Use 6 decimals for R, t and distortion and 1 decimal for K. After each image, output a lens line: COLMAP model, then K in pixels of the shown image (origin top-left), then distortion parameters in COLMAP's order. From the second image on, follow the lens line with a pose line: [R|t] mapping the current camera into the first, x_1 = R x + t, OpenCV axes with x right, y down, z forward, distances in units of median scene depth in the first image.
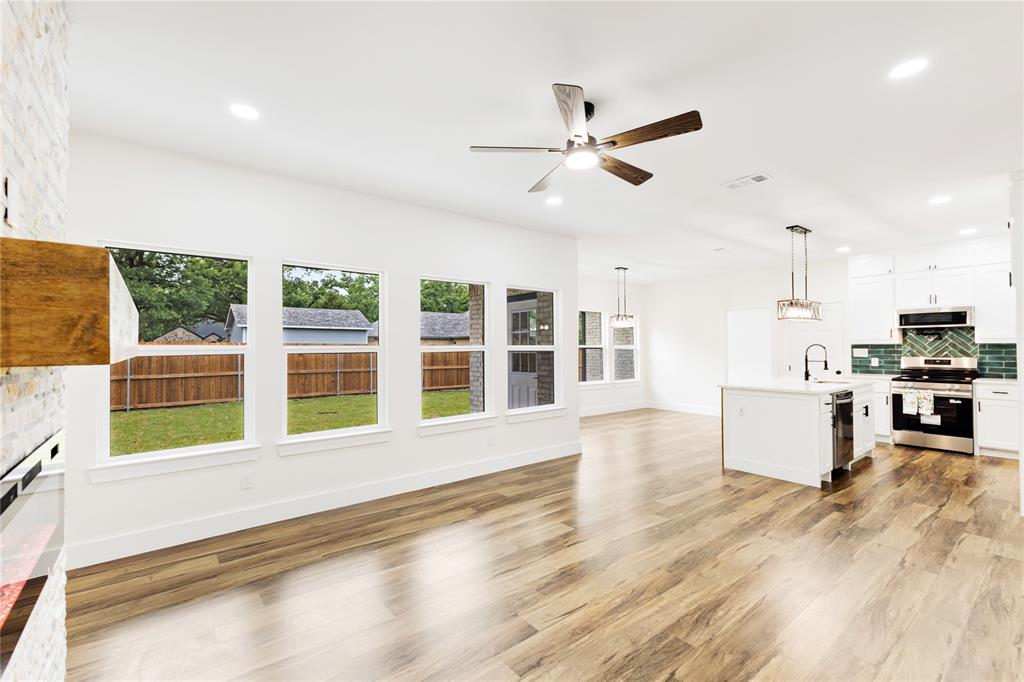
lens RADIAL K [[442.7, 0, 512.0], [0, 442.7, 341.0], [0, 0, 1]] dist [-0.001670, -0.000160]
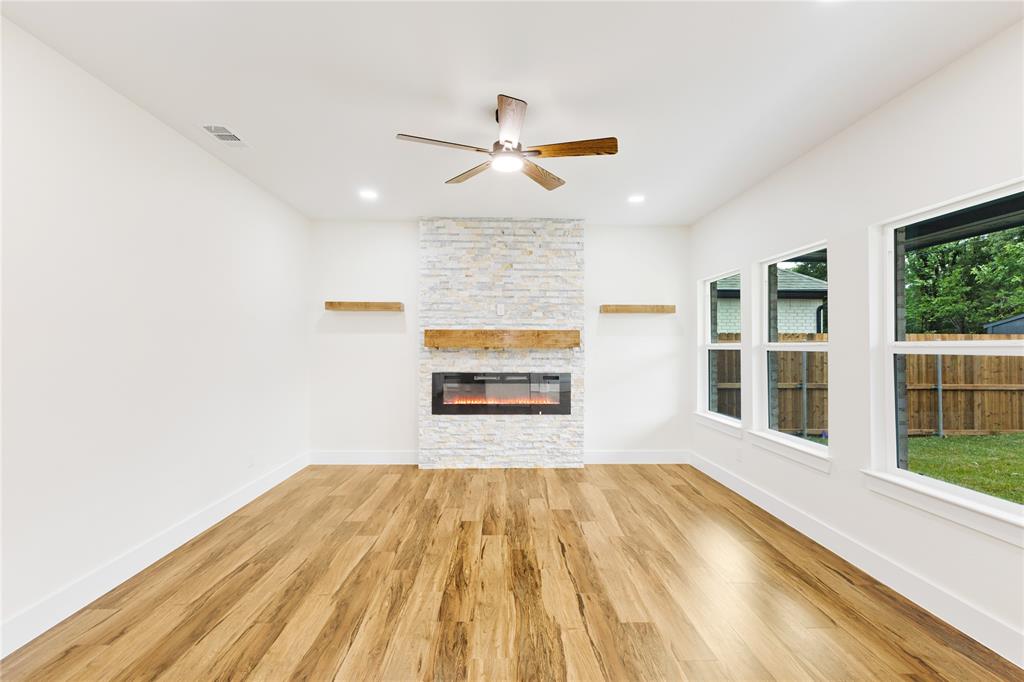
lens RADIAL K [[483.0, 0, 512.0], [0, 483.0, 341.0], [0, 0, 1]] dist [0.000622, 0.000058]
pose [[-0.623978, -0.001167, -0.781441, 1.060367], [0.012797, 0.999850, -0.011711, 0.023855], [0.781337, -0.017307, -0.623869, 1.762422]]
